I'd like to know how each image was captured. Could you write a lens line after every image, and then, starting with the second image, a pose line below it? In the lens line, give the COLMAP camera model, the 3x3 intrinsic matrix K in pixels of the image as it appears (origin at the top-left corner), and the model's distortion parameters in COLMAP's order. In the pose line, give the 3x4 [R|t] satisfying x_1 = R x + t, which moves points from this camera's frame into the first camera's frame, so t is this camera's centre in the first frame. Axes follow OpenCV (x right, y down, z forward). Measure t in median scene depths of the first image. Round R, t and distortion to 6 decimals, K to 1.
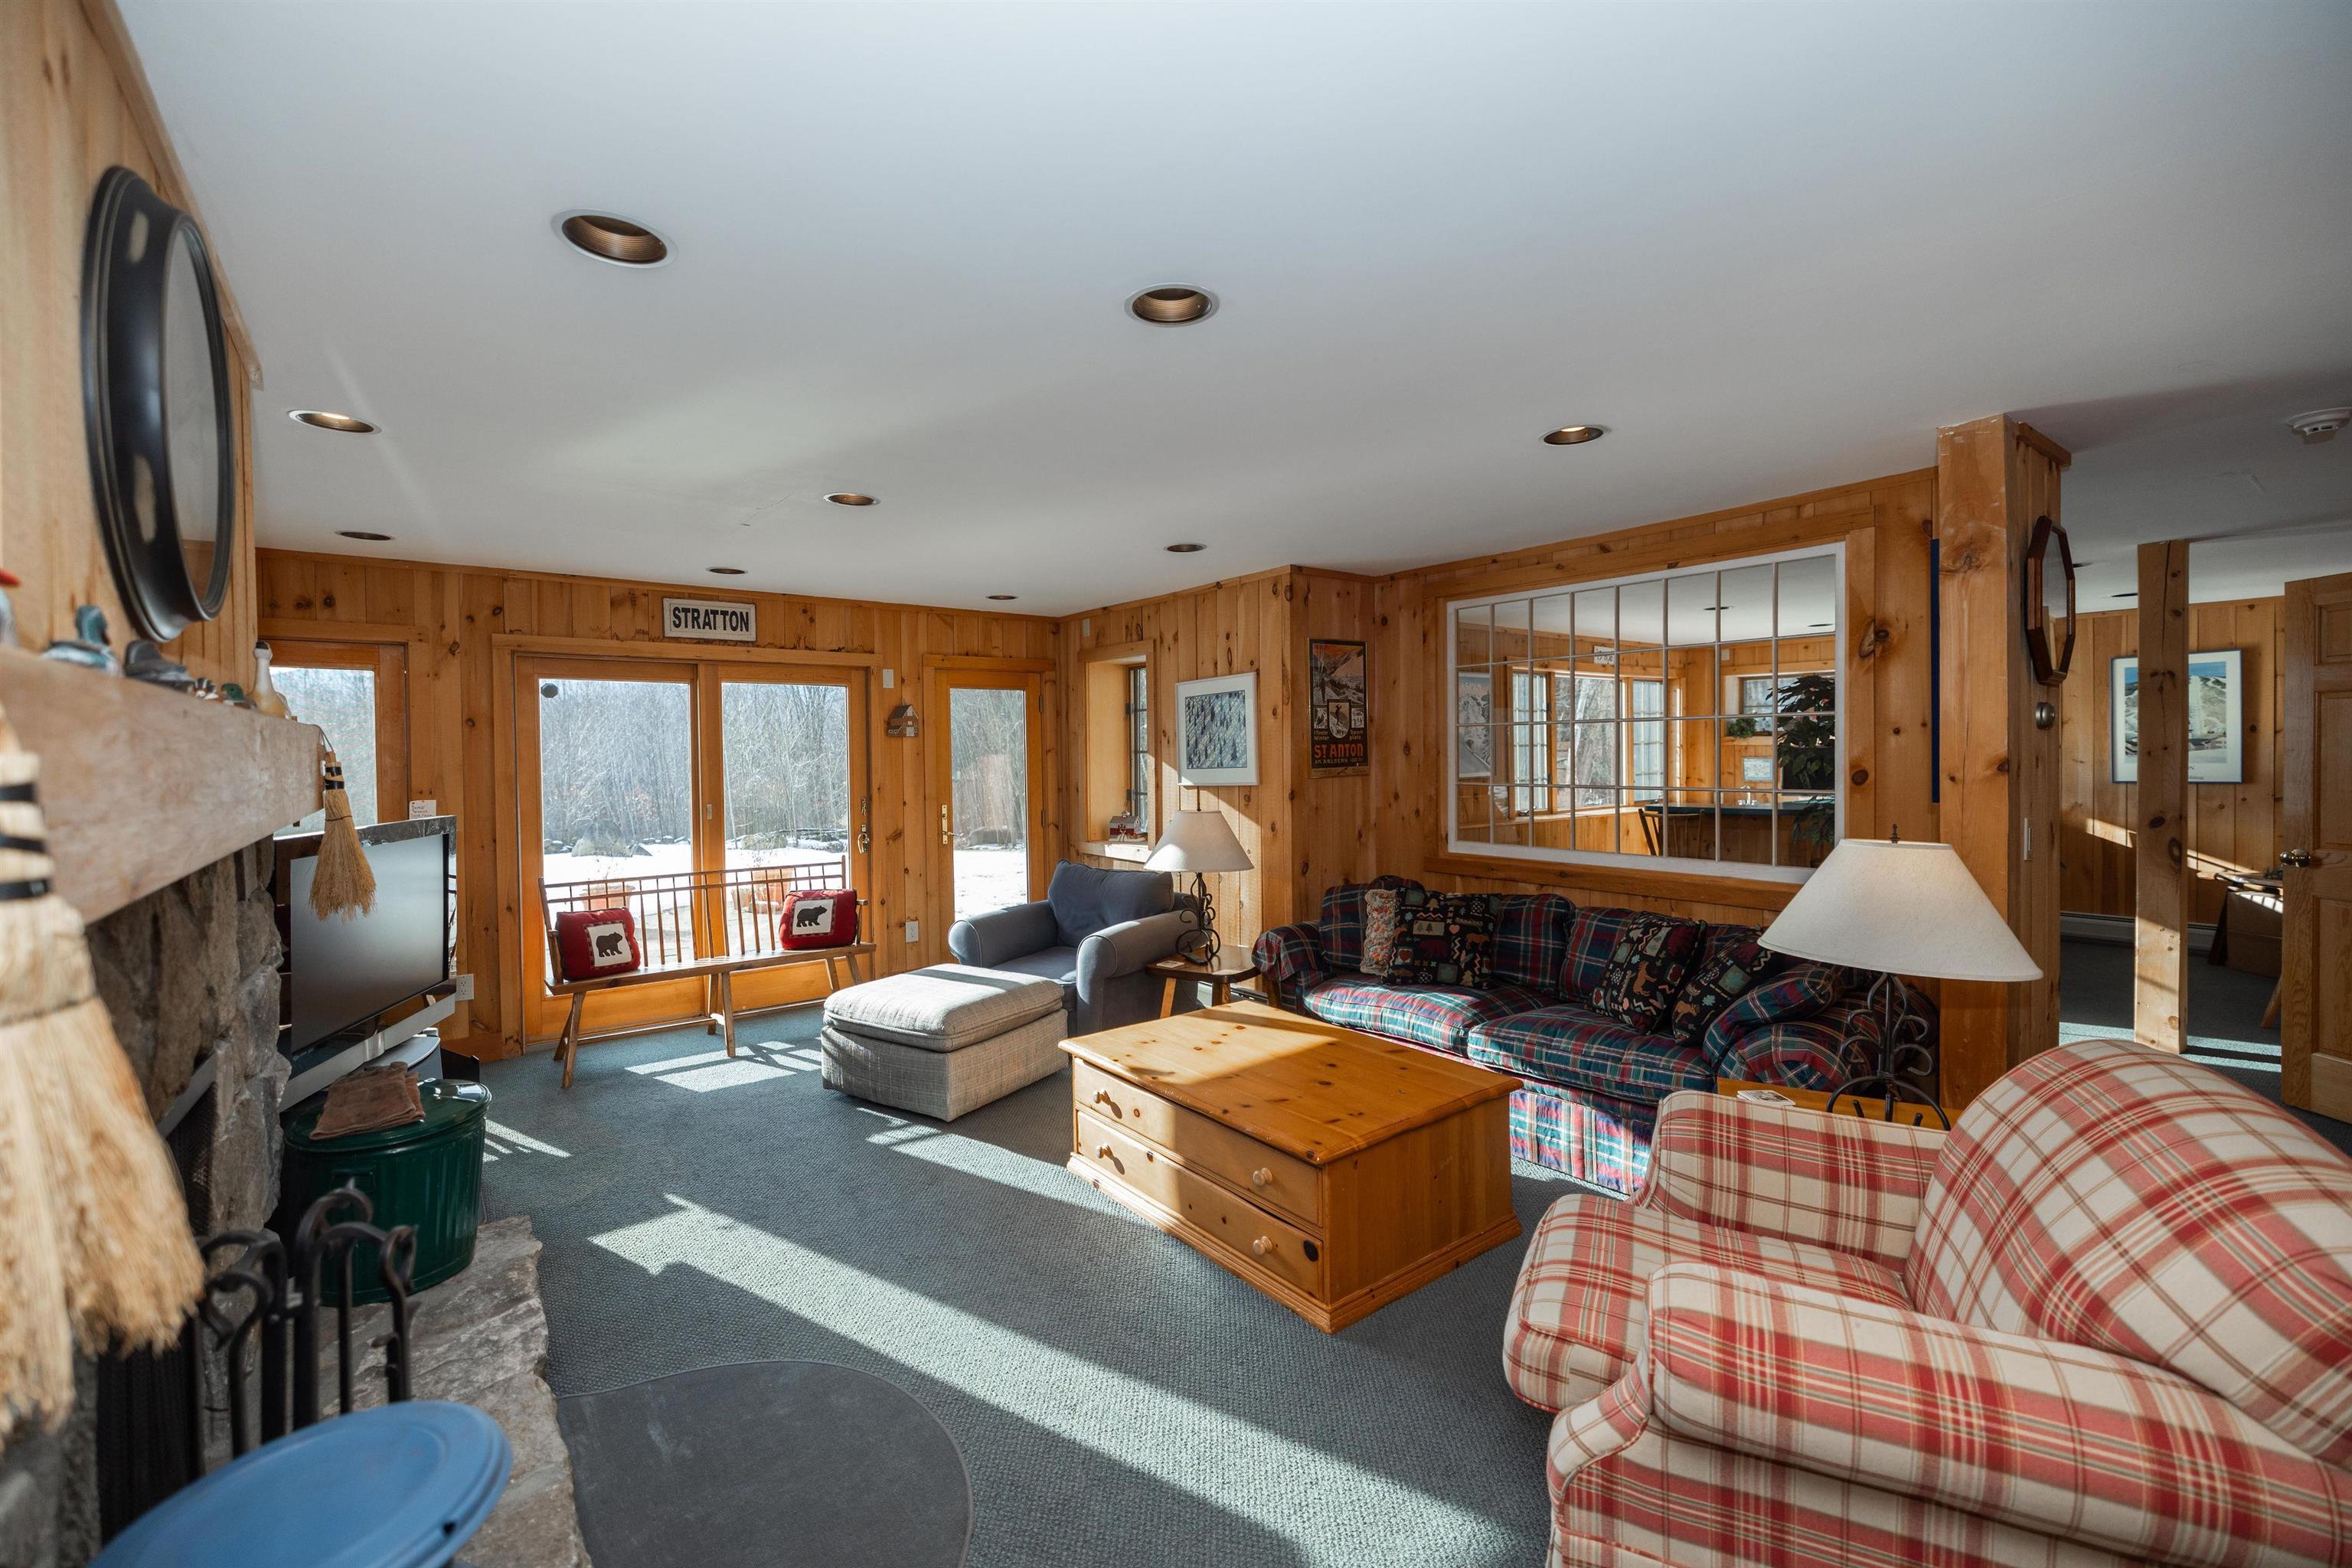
lens RADIAL K [[973.8, 0, 1170.5], [0, 973.8, 773.7], [0, 0, 1]] dist [0.002850, -0.000590]
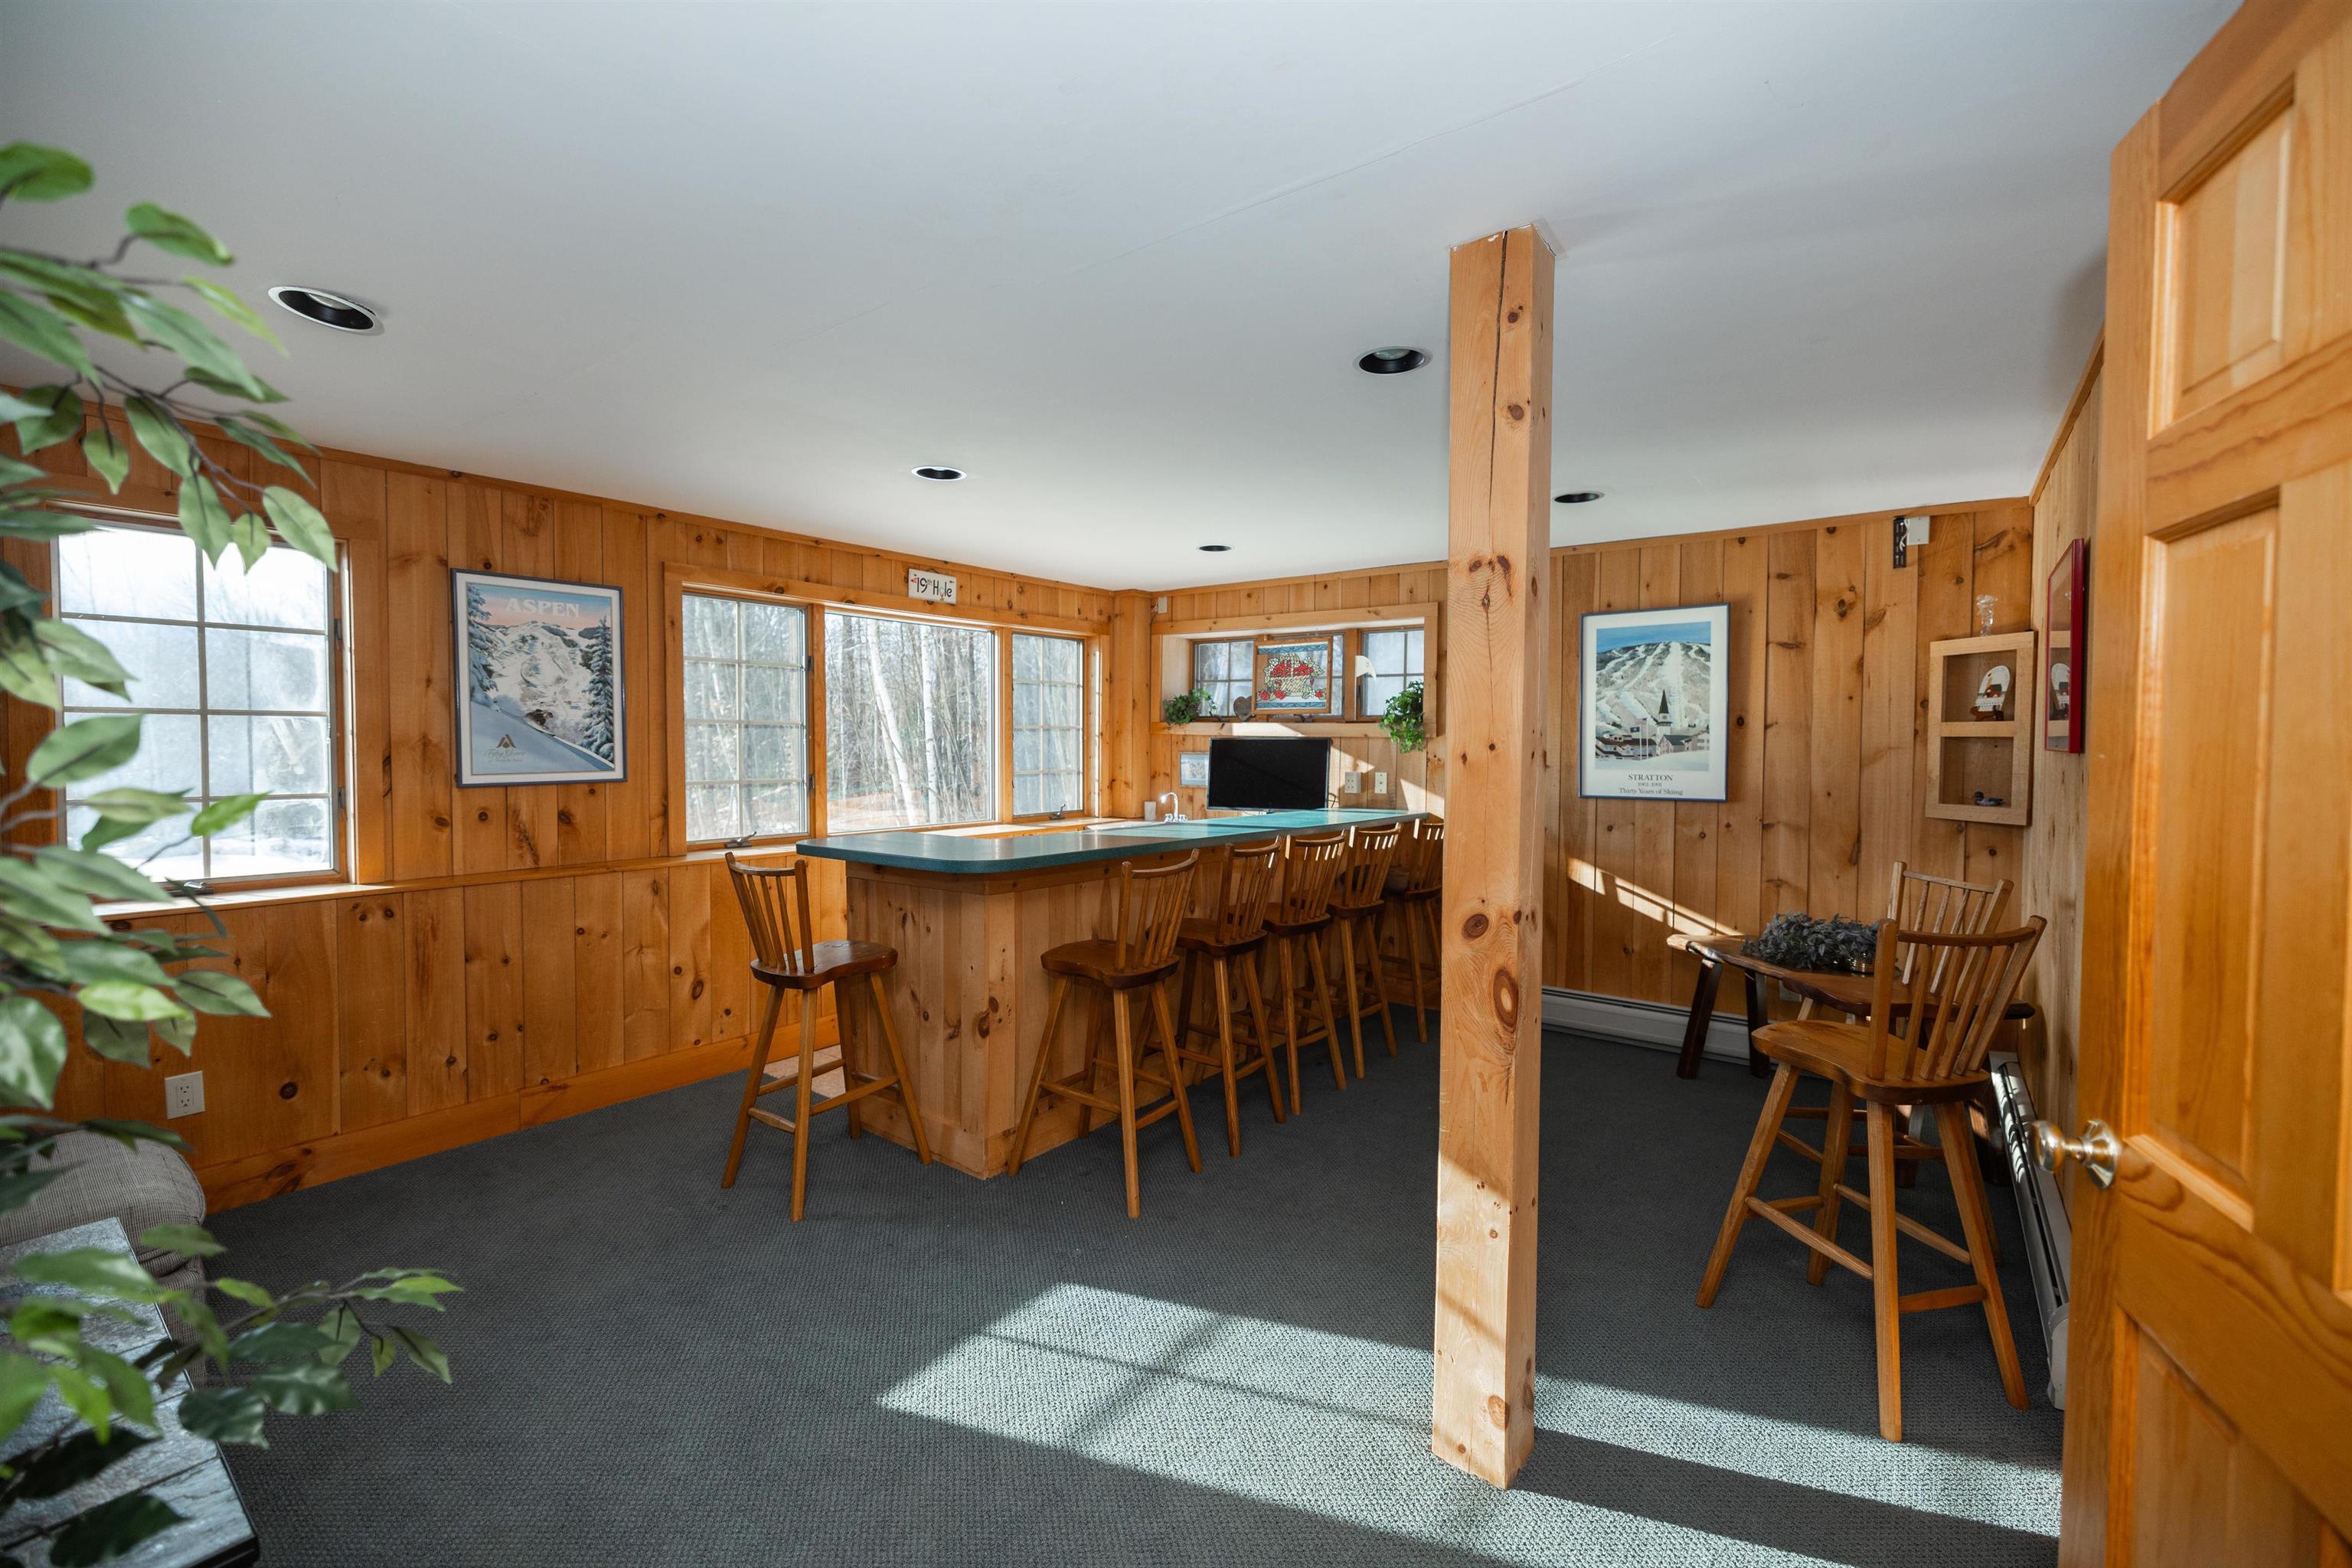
lens RADIAL K [[973.8, 0, 1170.5], [0, 973.8, 773.7], [0, 0, 1]] dist [0.002850, -0.000590]
pose [[0.964674, 0.009229, 0.263286, 0.510728], [-0.012650, 0.999856, 0.011301, -0.011693], [-0.263144, -0.014232, 0.964652, 0.419263]]
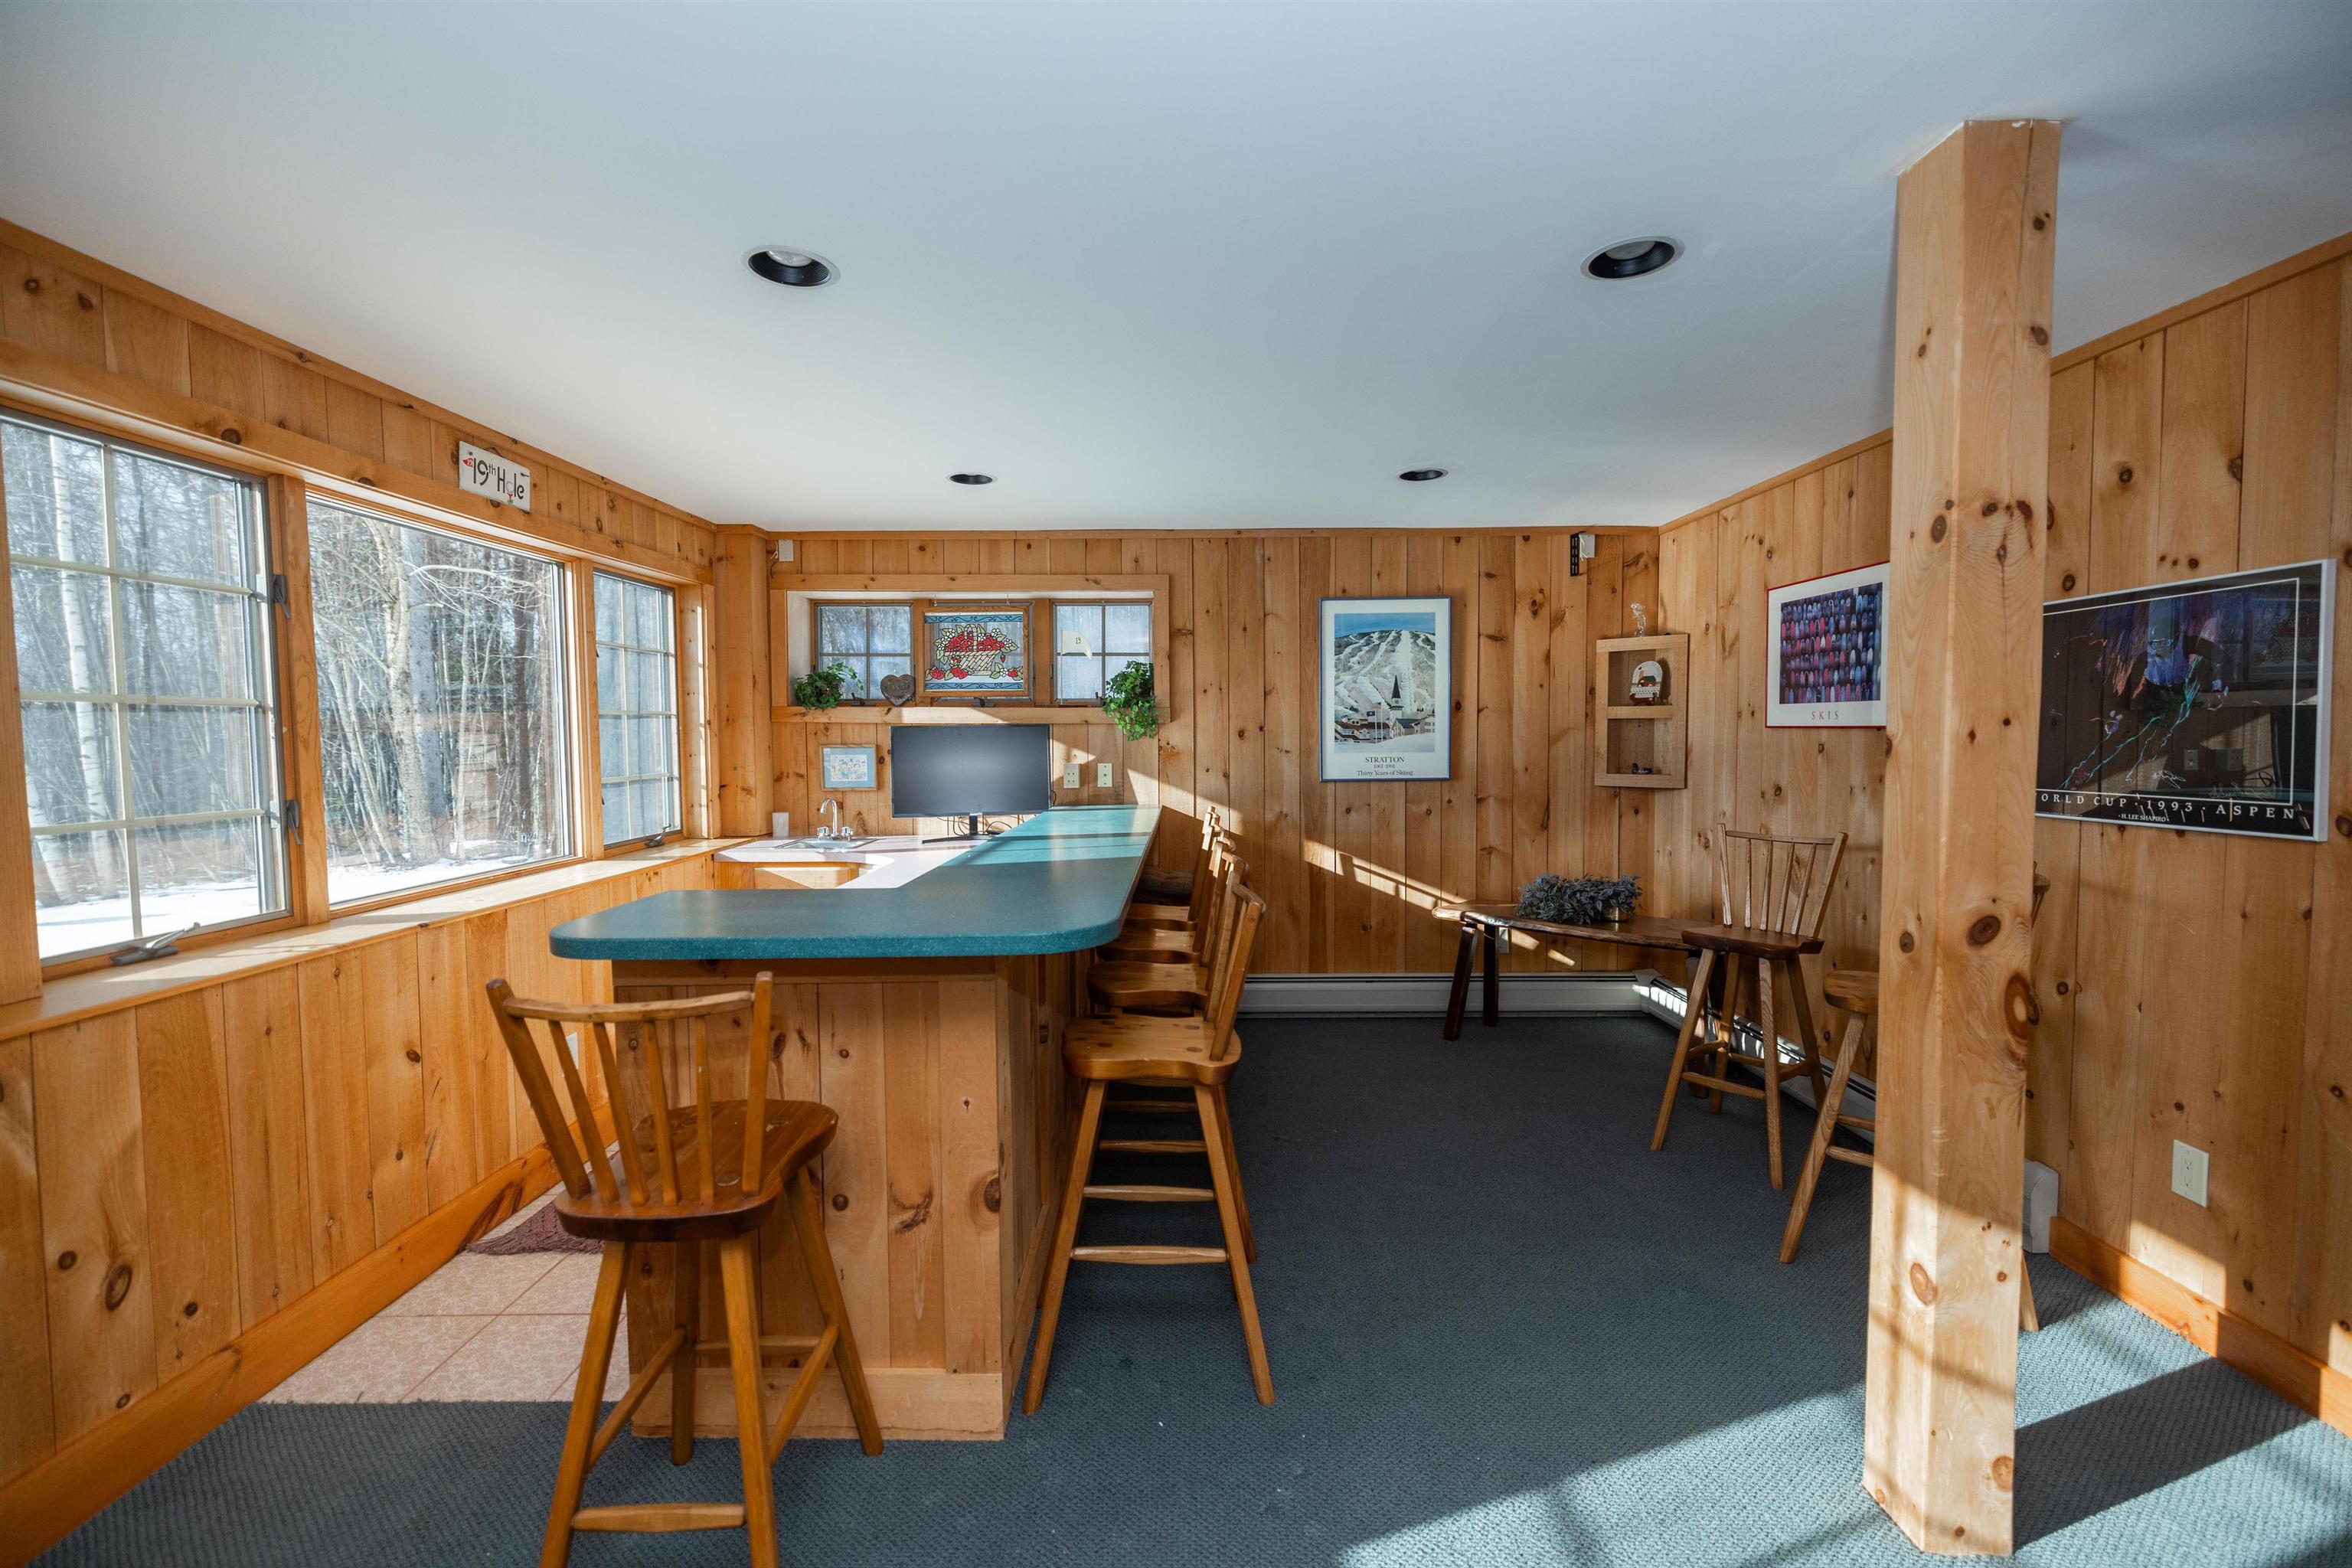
lens RADIAL K [[973.8, 0, 1170.5], [0, 973.8, 773.7], [0, 0, 1]] dist [0.002850, -0.000590]
pose [[0.613713, -0.025821, 0.789107, 0.362009], [0.014854, 0.999666, 0.021159, -0.012576], [-0.789389, -0.001264, 0.613892, 0.667135]]
